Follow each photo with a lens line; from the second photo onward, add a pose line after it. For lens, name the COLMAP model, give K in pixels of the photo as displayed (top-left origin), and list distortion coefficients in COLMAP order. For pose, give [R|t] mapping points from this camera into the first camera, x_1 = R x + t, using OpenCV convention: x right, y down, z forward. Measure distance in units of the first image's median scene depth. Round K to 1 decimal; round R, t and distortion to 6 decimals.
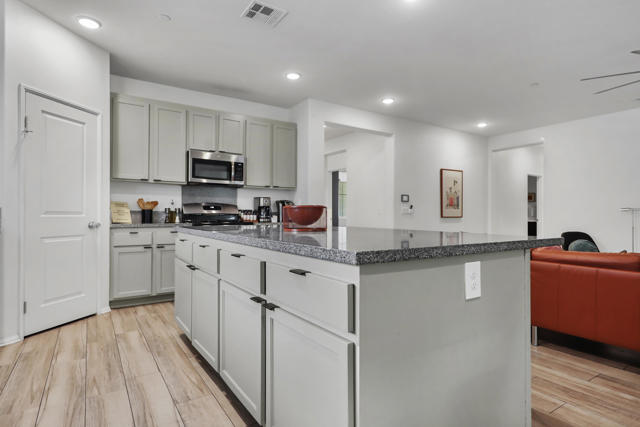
lens RADIAL K [[348.2, 0, 323.7], [0, 348.2, 211.3], [0, 0, 1]] dist [-0.000452, 0.000047]
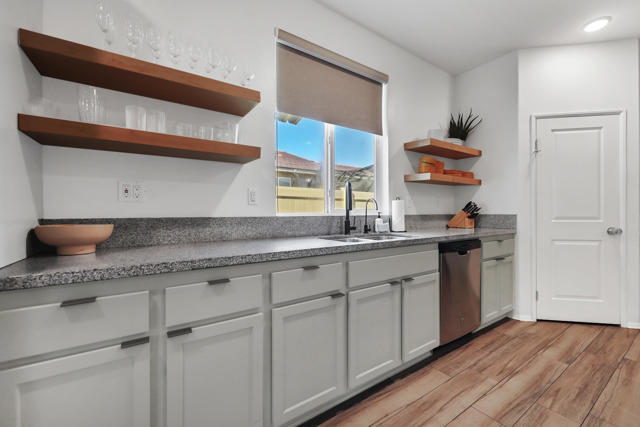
lens RADIAL K [[269.4, 0, 326.2], [0, 269.4, 211.7], [0, 0, 1]] dist [-0.001149, -0.000119]
pose [[0.019672, -0.000209, -0.999806, 0.077023], [0.011658, 0.999932, 0.000020, -0.029001], [0.999739, -0.011656, 0.019673, 0.253486]]
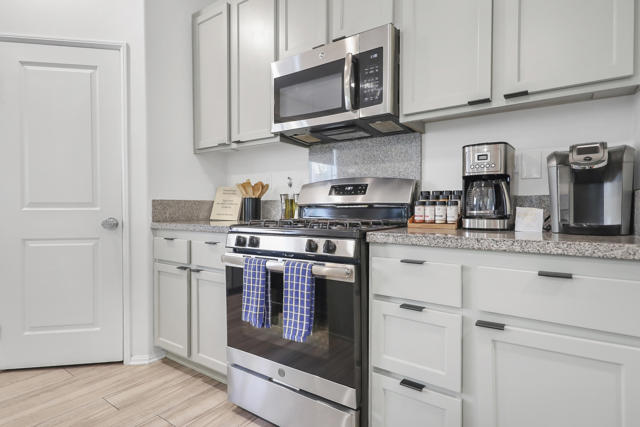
lens RADIAL K [[344.5, 0, 321.2], [0, 344.5, 212.2], [0, 0, 1]] dist [0.003430, -0.000206]
pose [[0.361972, 0.006282, -0.932168, 0.088589], [0.011887, 0.999865, 0.011355, 0.020807], [0.932113, -0.015191, 0.361848, 1.449035]]
